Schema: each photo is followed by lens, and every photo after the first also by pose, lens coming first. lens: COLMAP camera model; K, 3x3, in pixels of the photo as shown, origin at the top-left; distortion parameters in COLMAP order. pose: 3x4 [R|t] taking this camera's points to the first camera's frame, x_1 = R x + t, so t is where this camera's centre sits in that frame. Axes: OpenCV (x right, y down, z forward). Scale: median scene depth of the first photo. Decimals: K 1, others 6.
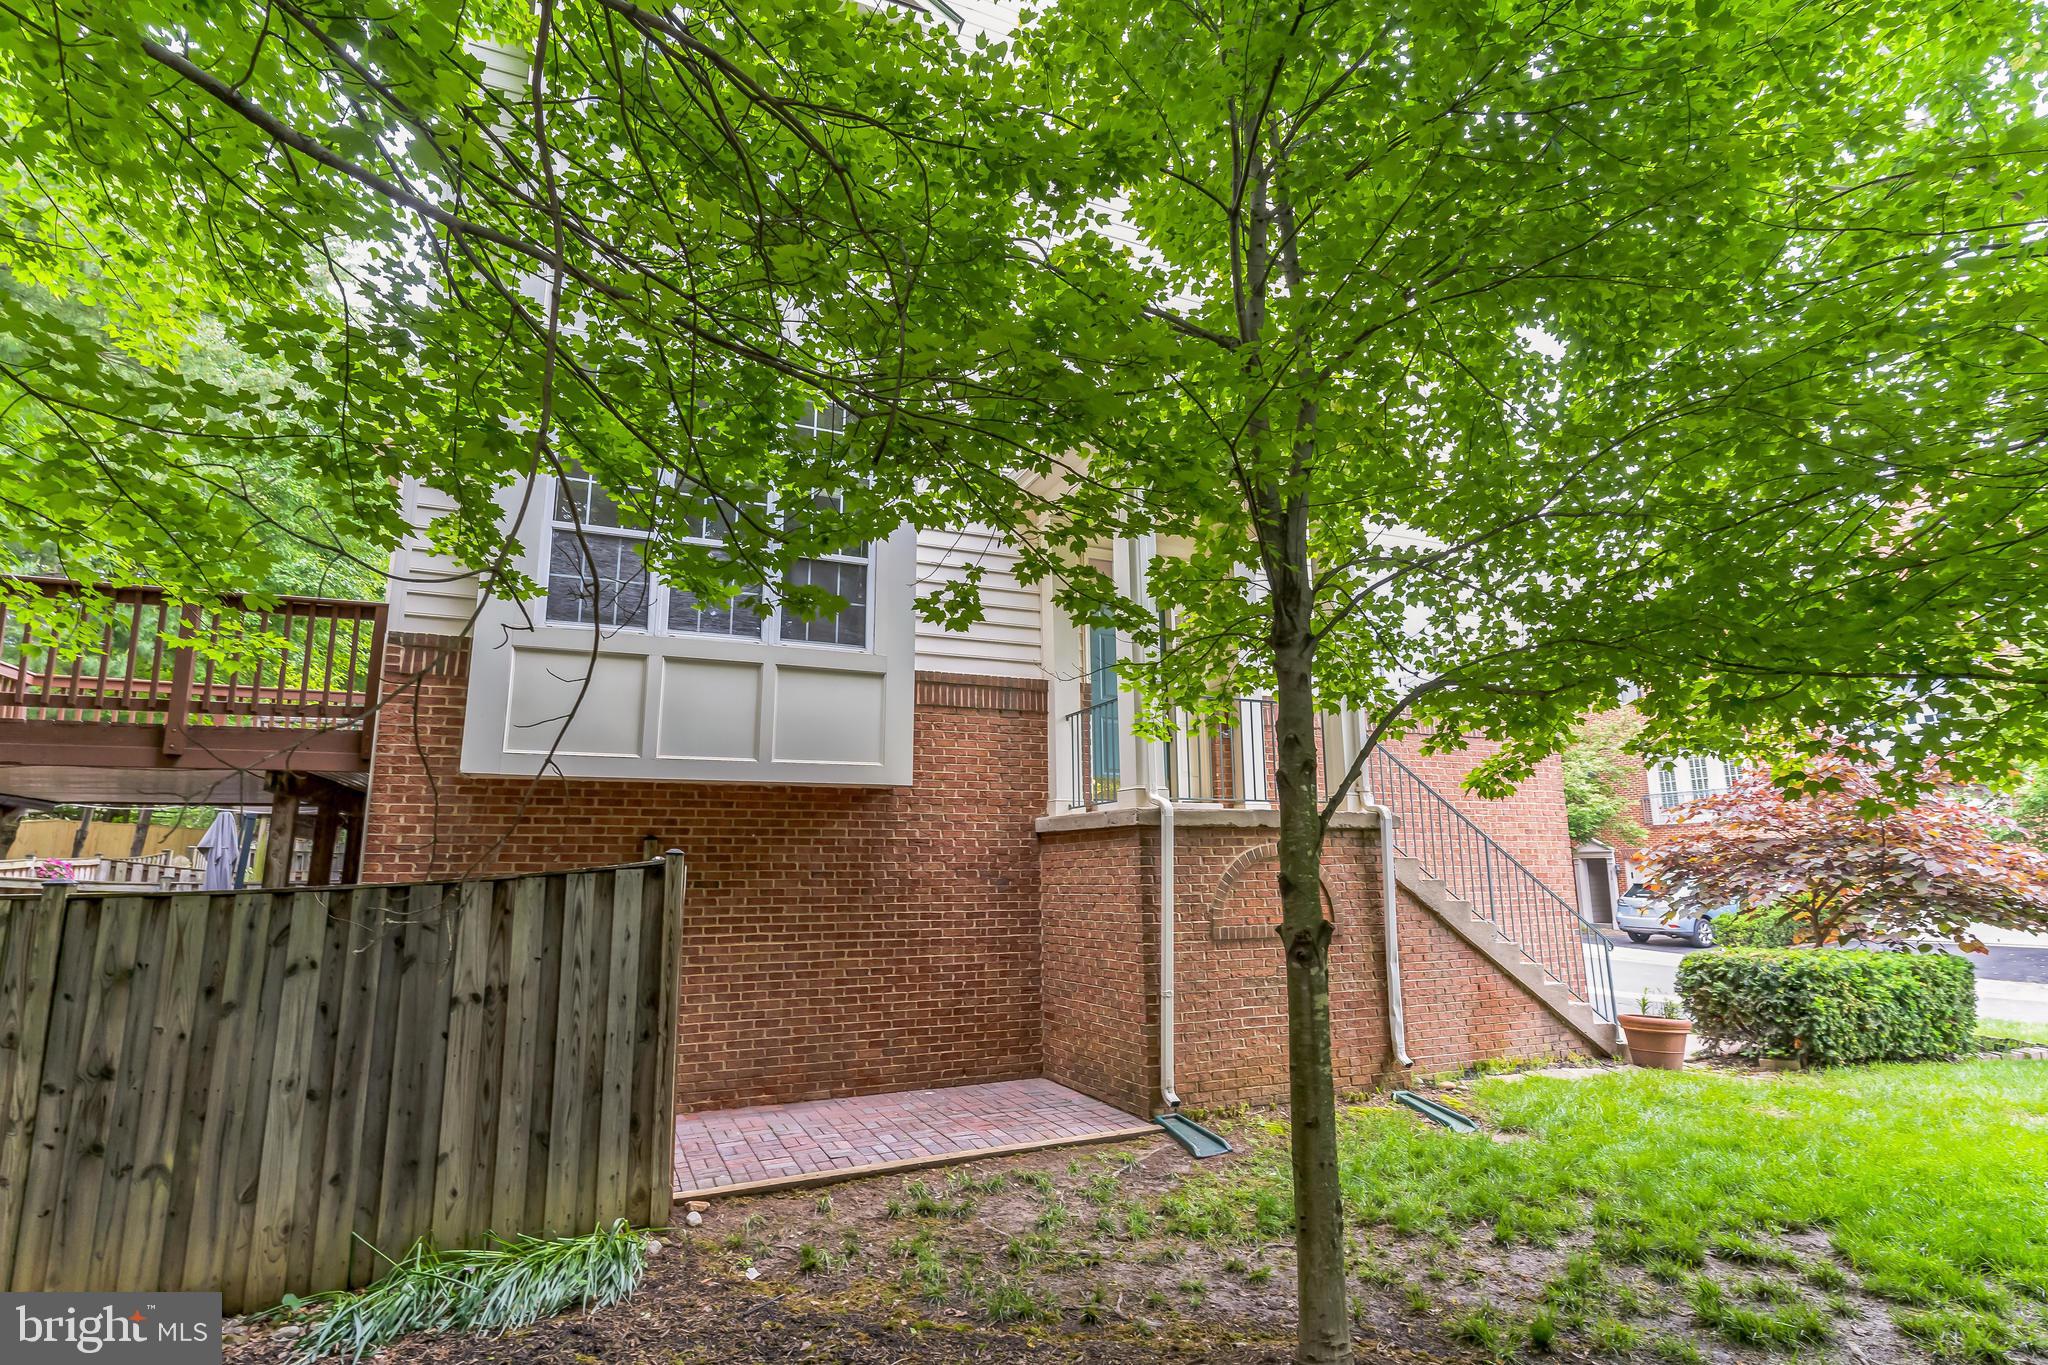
lens RADIAL K [[1031.6, 0, 1015.5], [0, 1031.6, 667.8], [0, 0, 1]] dist [0.001204, -0.000014]
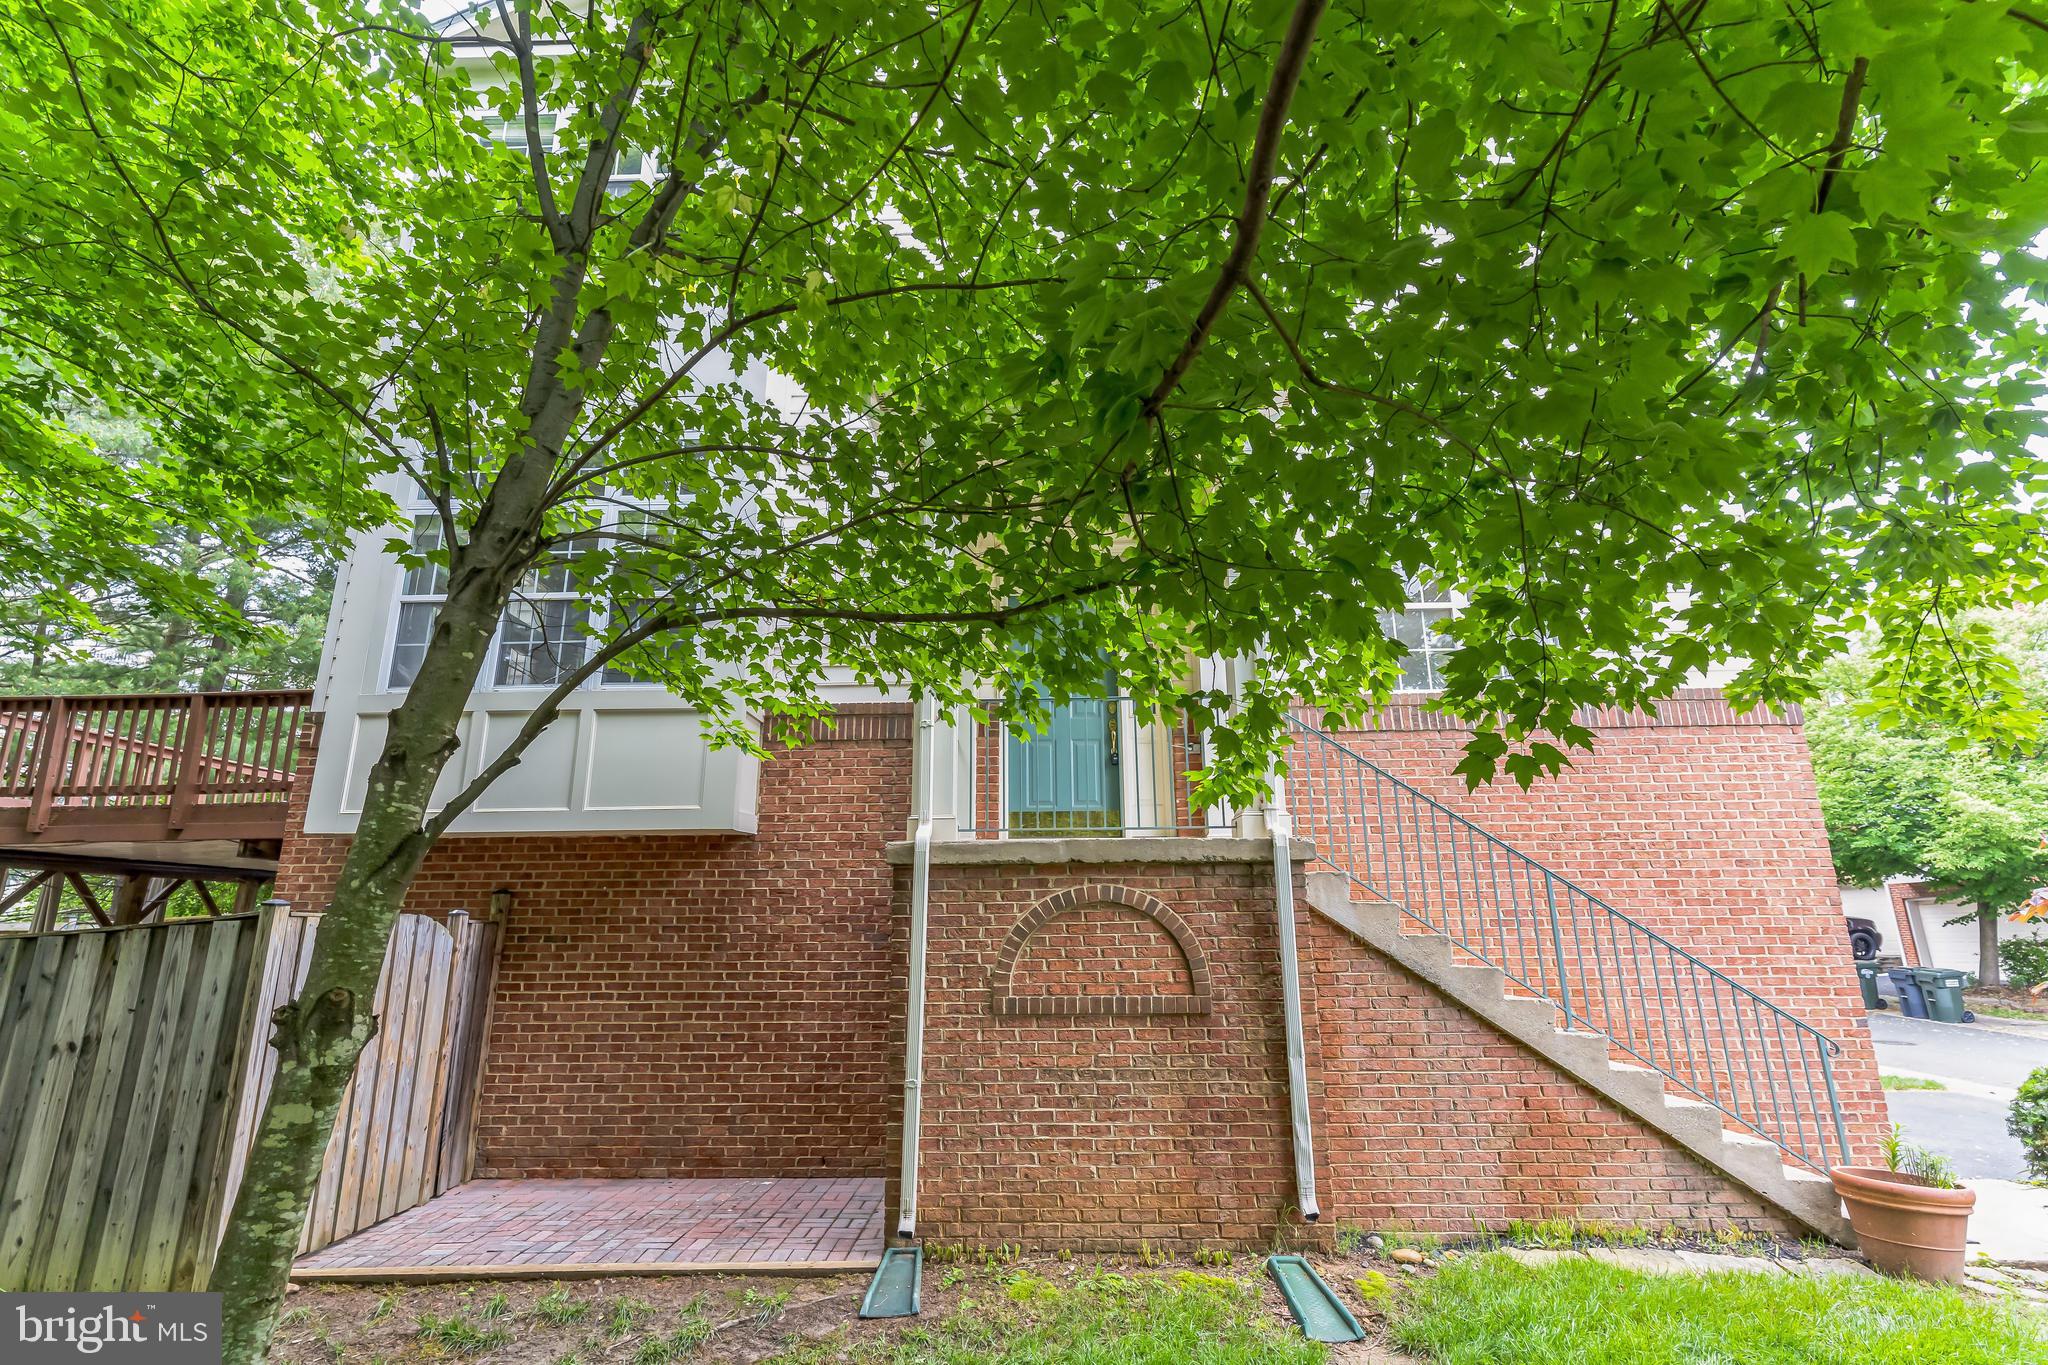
lens RADIAL K [[979.9, 0, 1025.4], [0, 979.9, 668.1], [0, 0, 1]] dist [0.003343, -0.001233]
pose [[0.897990, -0.115465, -0.424596, 0.525508], [0.085902, 0.992392, -0.088194, 0.073620], [0.431549, 0.042724, 0.901077, 0.335316]]
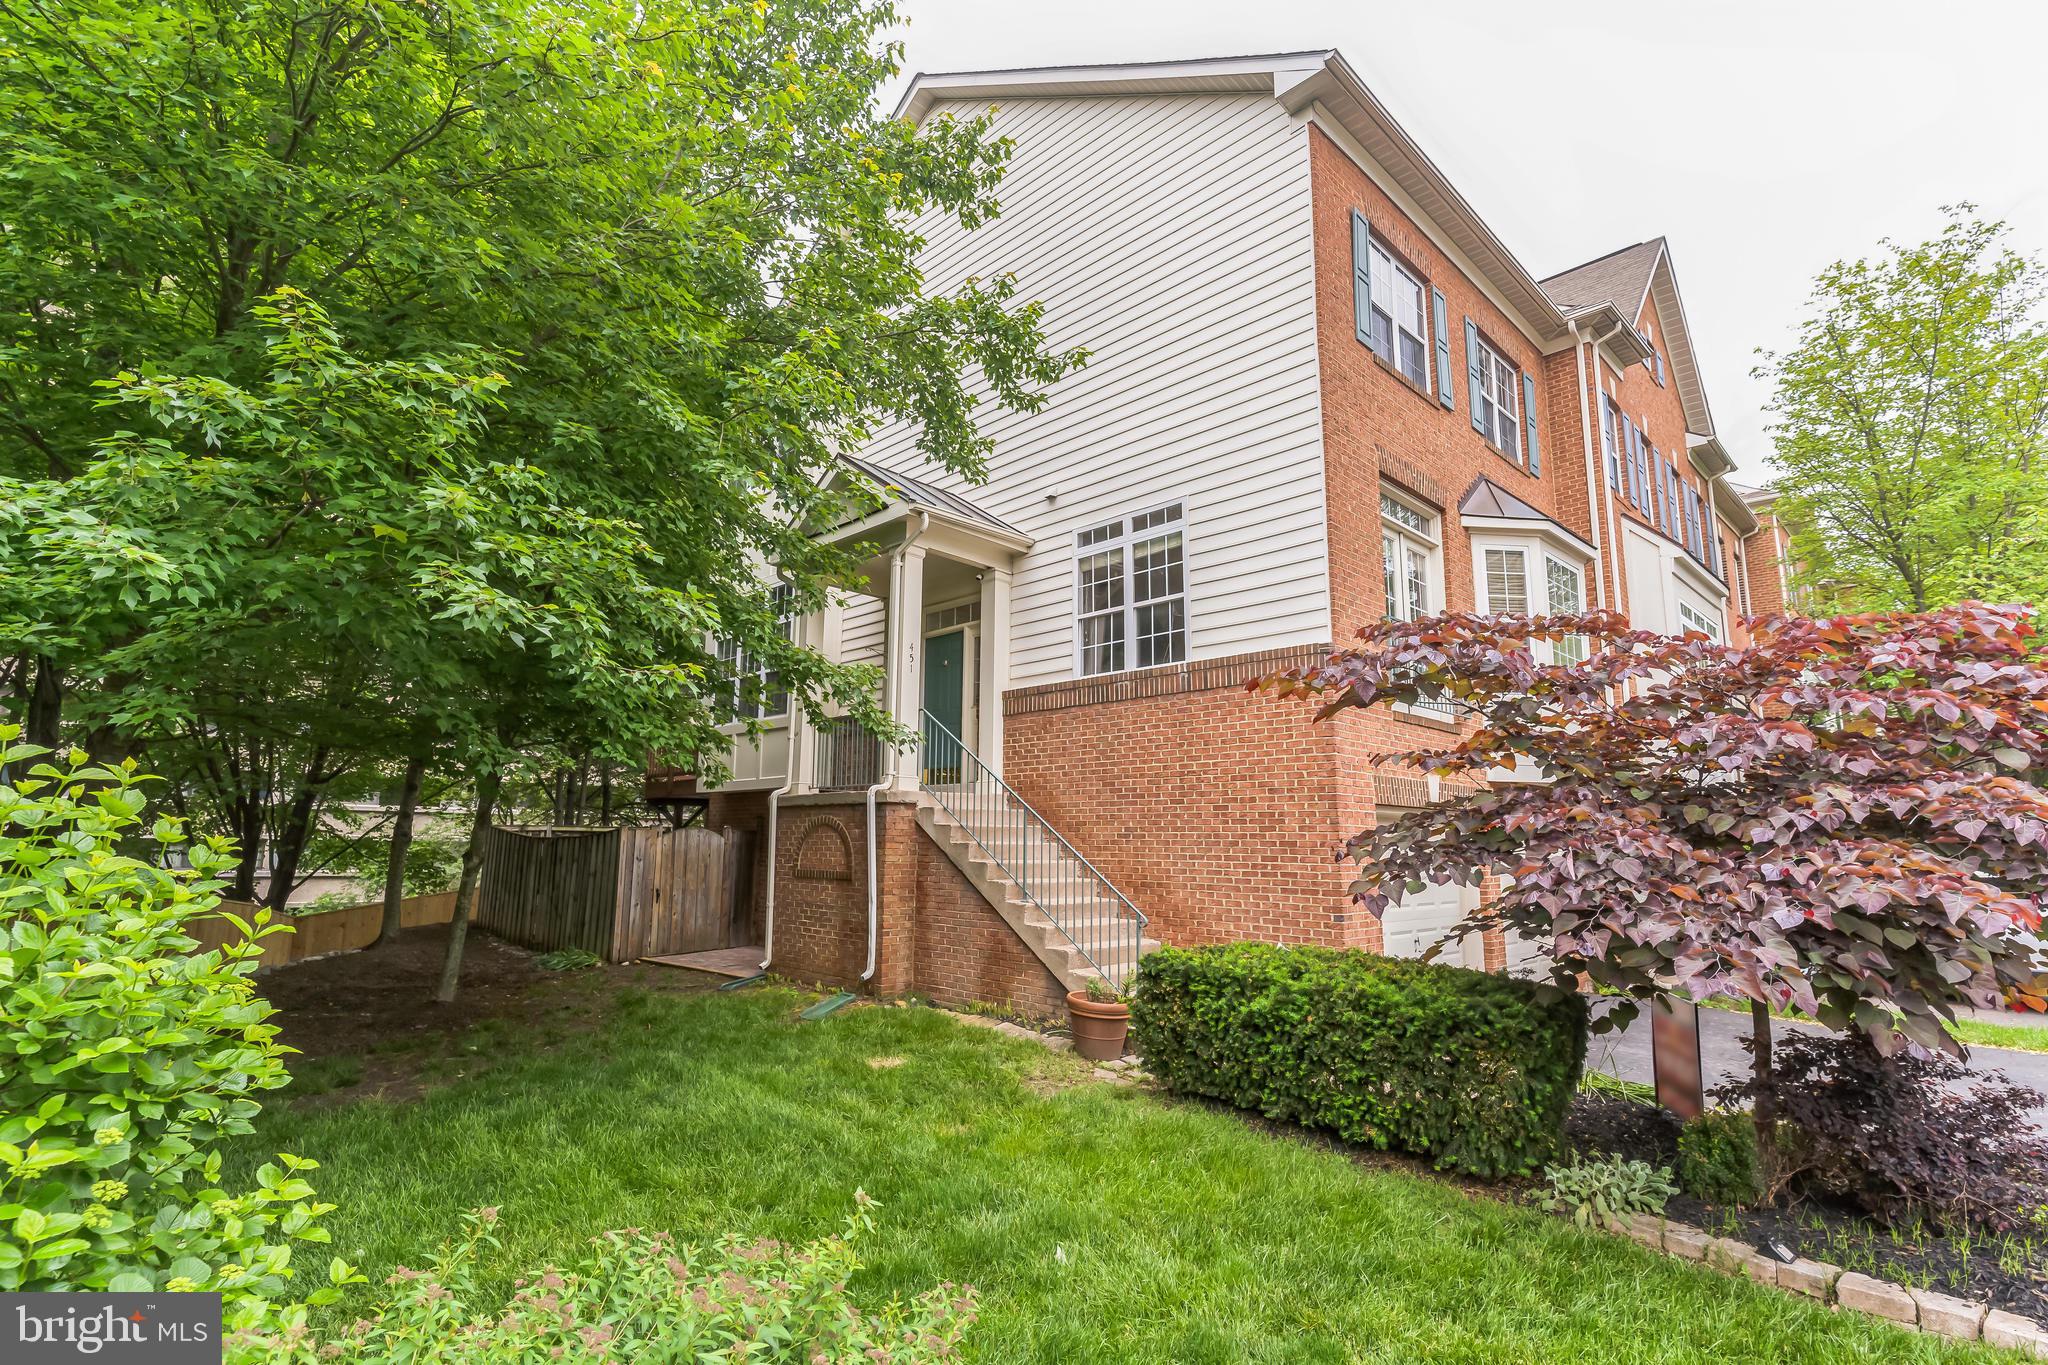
lens RADIAL K [[979.9, 0, 1025.4], [0, 979.9, 668.1], [0, 0, 1]] dist [0.003343, -0.001233]
pose [[0.338500, -0.155284, -0.928065, 1.695569], [0.171058, 0.980010, -0.101584, 0.155645], [0.925287, -0.124367, 0.358296, 0.787528]]
